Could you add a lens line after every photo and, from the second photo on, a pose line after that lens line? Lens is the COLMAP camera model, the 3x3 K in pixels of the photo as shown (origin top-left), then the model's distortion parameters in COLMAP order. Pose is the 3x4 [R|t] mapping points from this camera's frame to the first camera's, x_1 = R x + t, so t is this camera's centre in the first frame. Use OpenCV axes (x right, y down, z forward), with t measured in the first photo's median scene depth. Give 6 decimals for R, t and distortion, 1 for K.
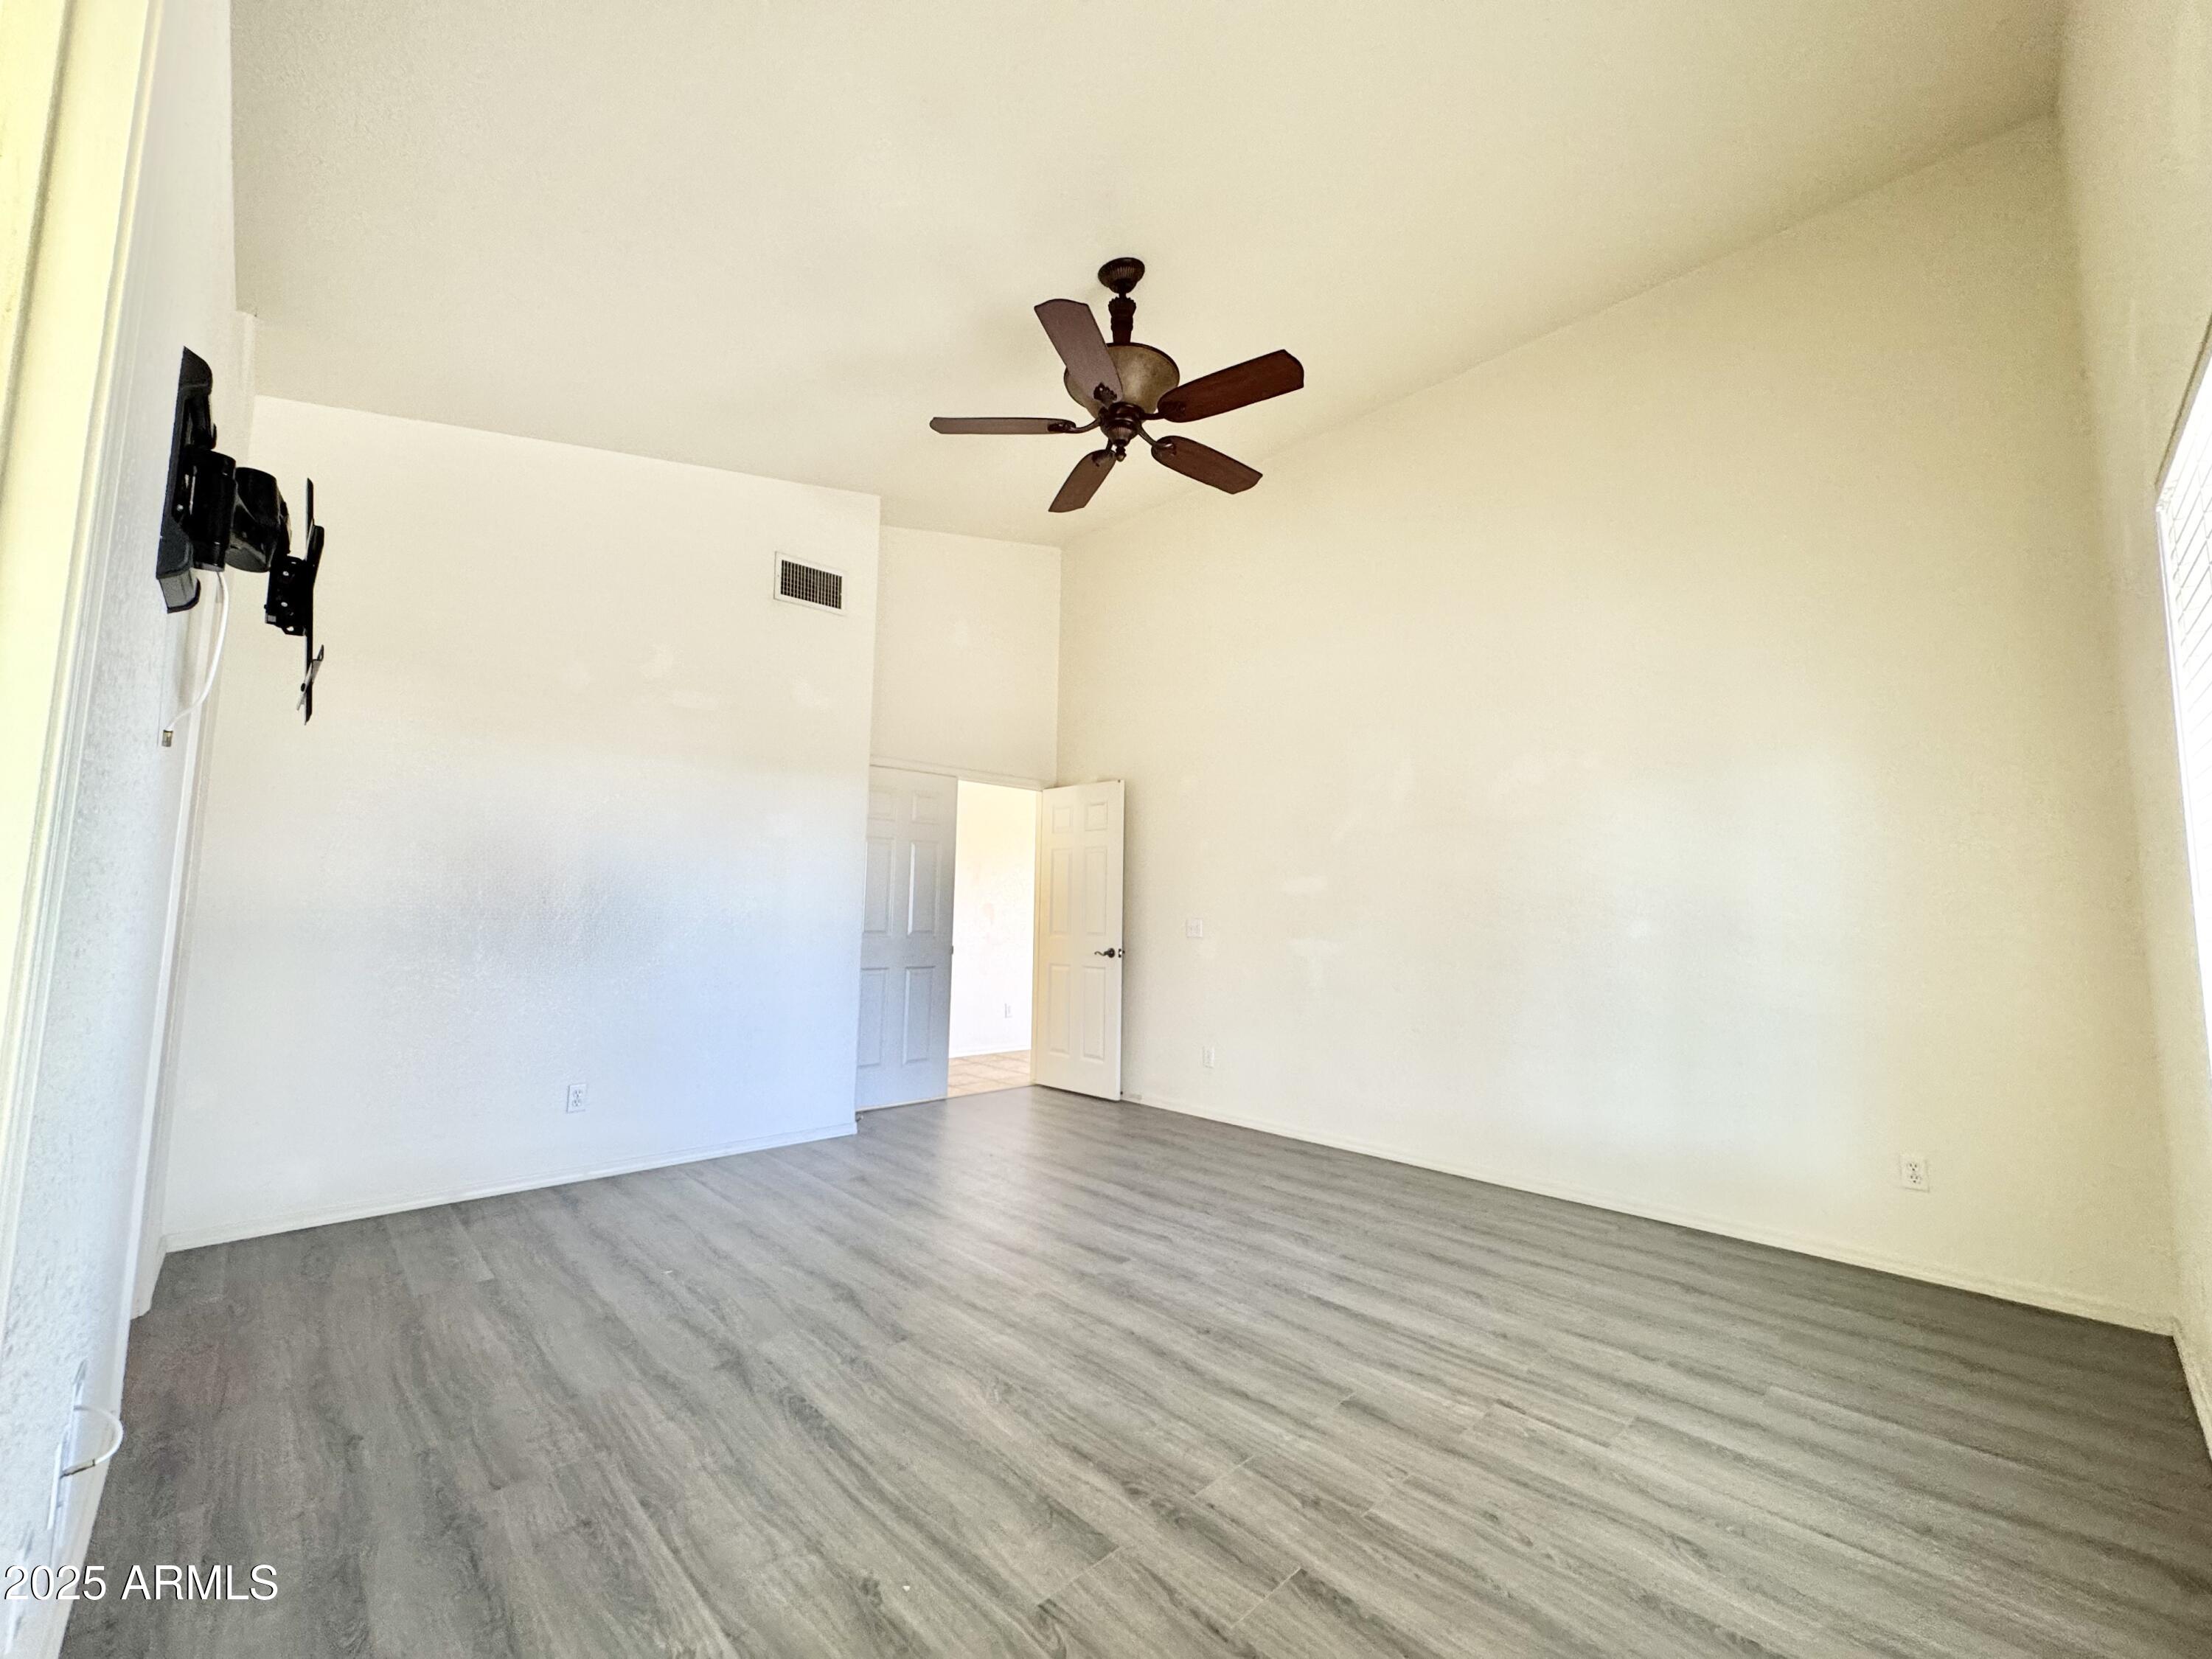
lens RADIAL K [[881.2, 0, 1101.2], [0, 881.2, 827.6], [0, 0, 1]] dist [-0.001481, -0.000565]
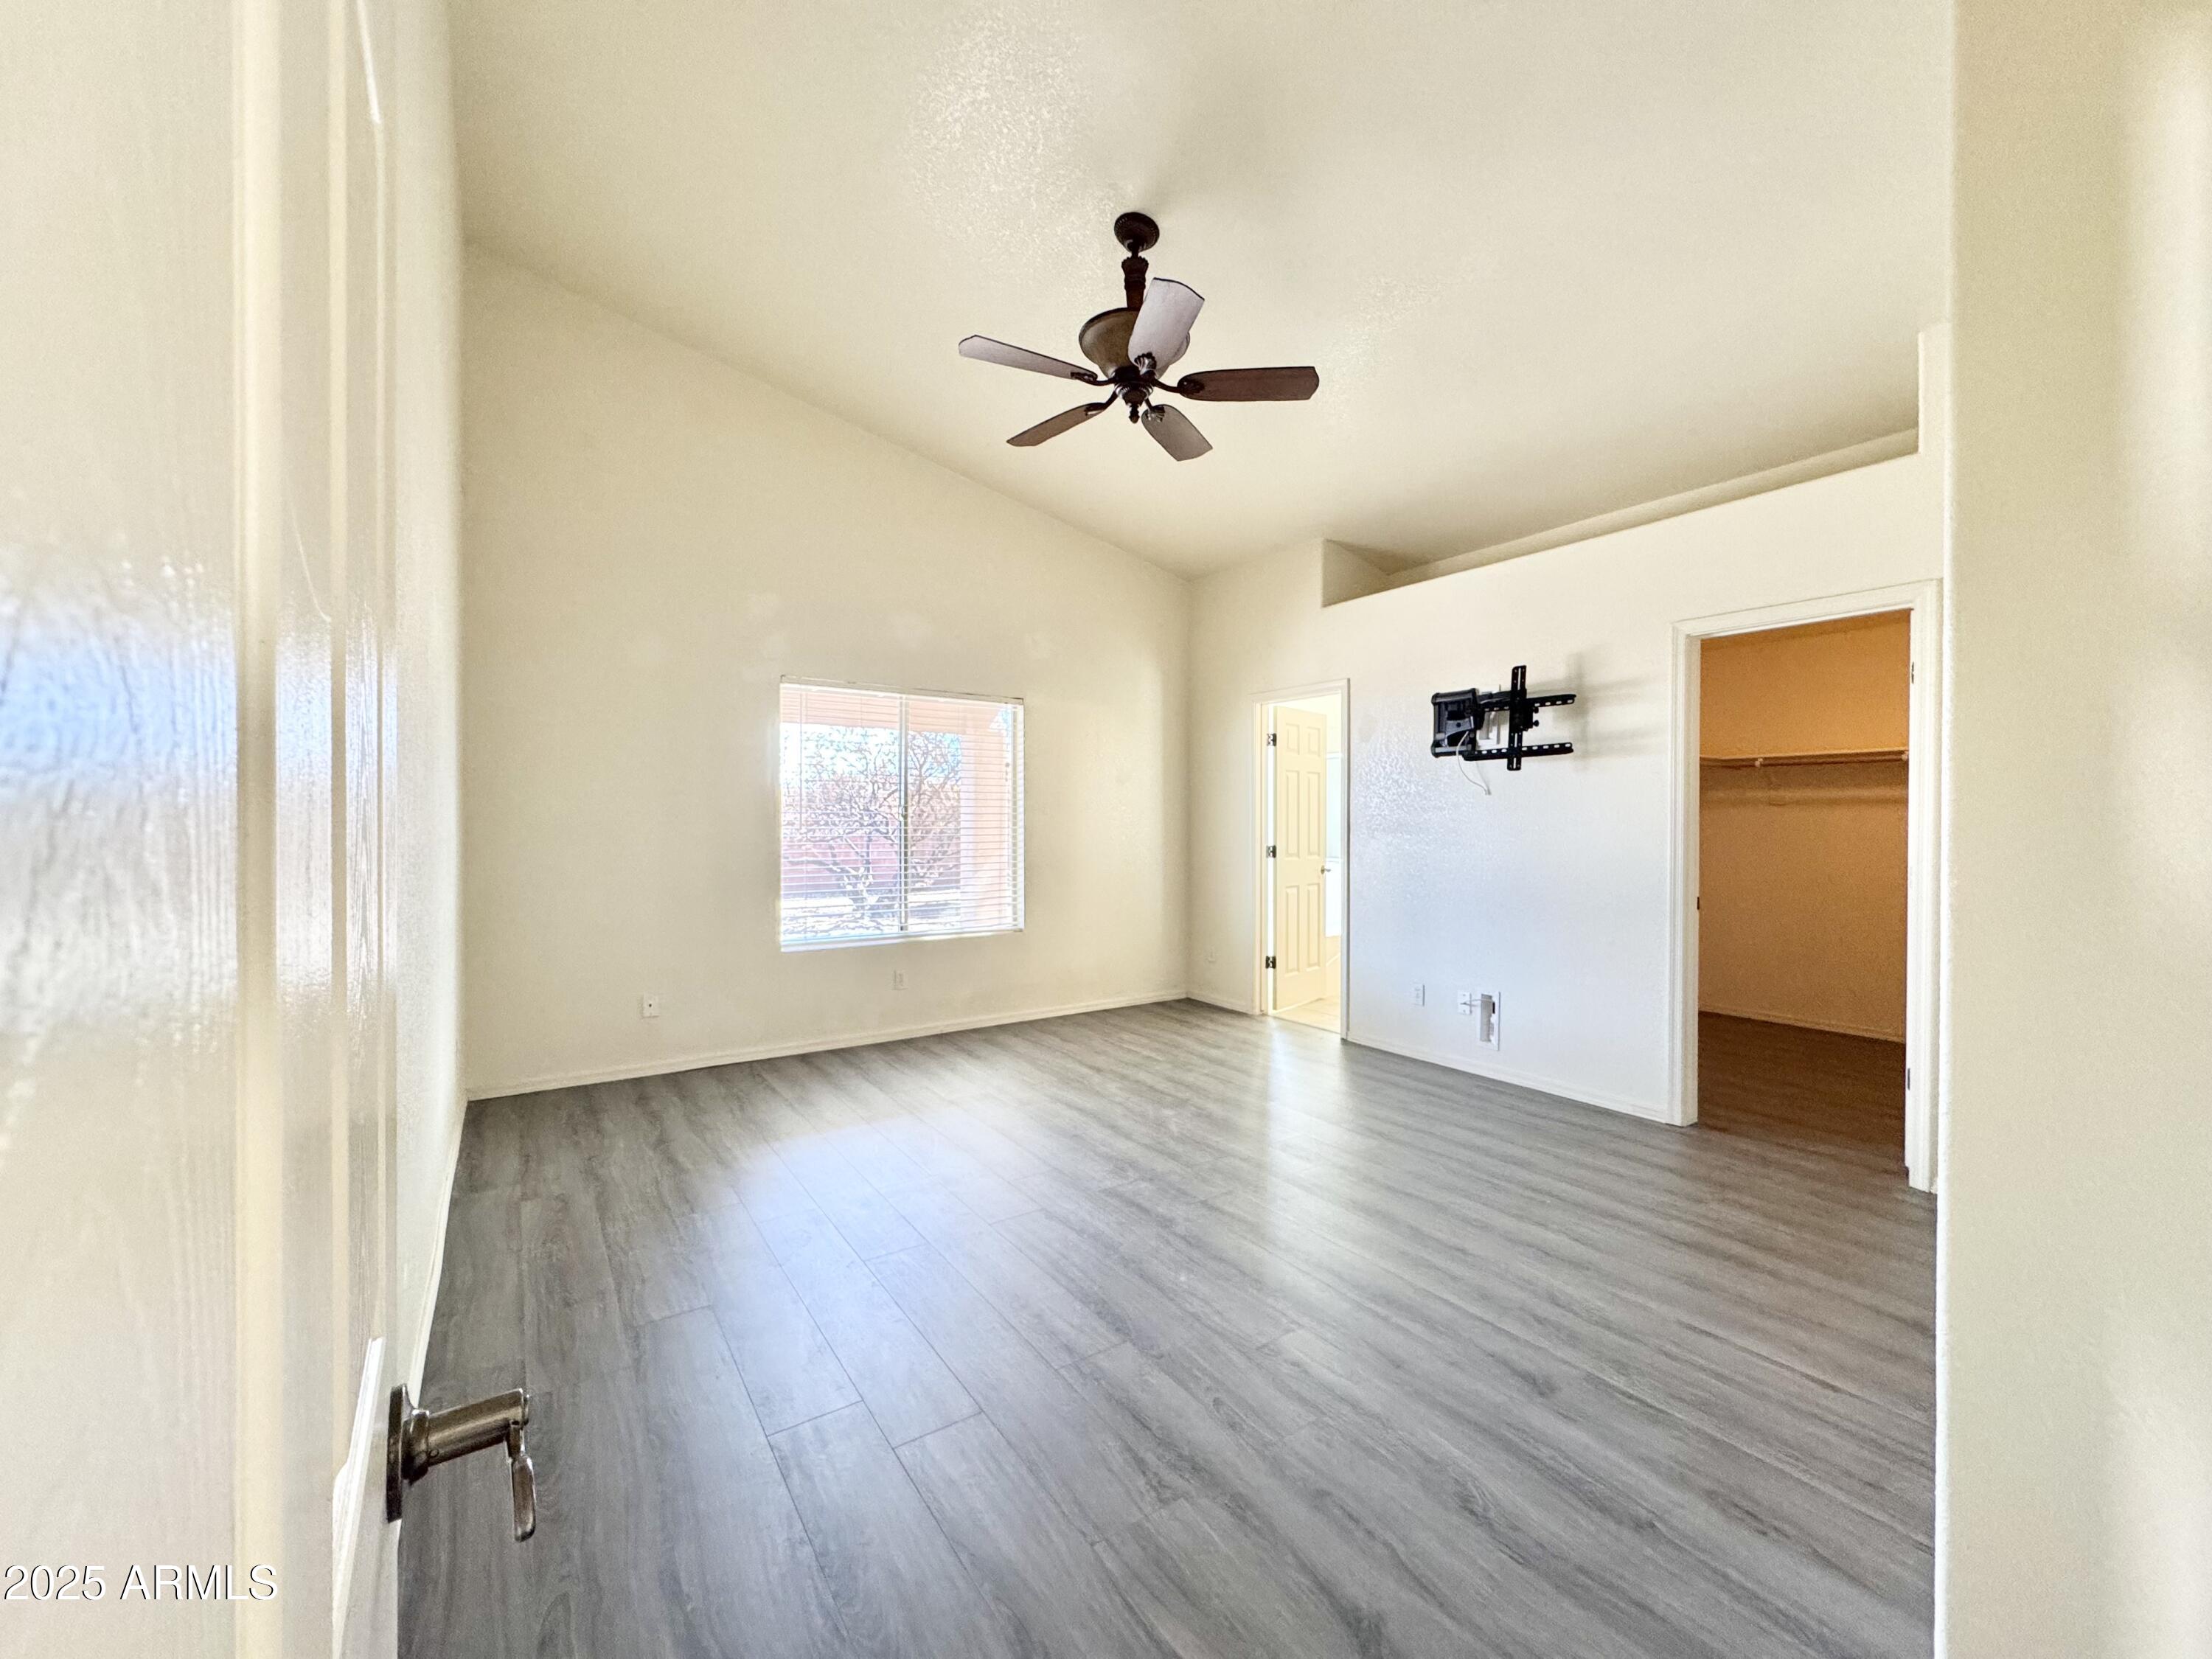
lens RADIAL K [[881.2, 0, 1101.2], [0, 881.2, 827.6], [0, 0, 1]] dist [-0.001481, -0.000565]
pose [[-0.984868, -0.018809, 0.172283, -0.156458], [-0.035088, 0.995146, -0.091938, 0.194853], [-0.169718, -0.096592, -0.980748, 2.368931]]
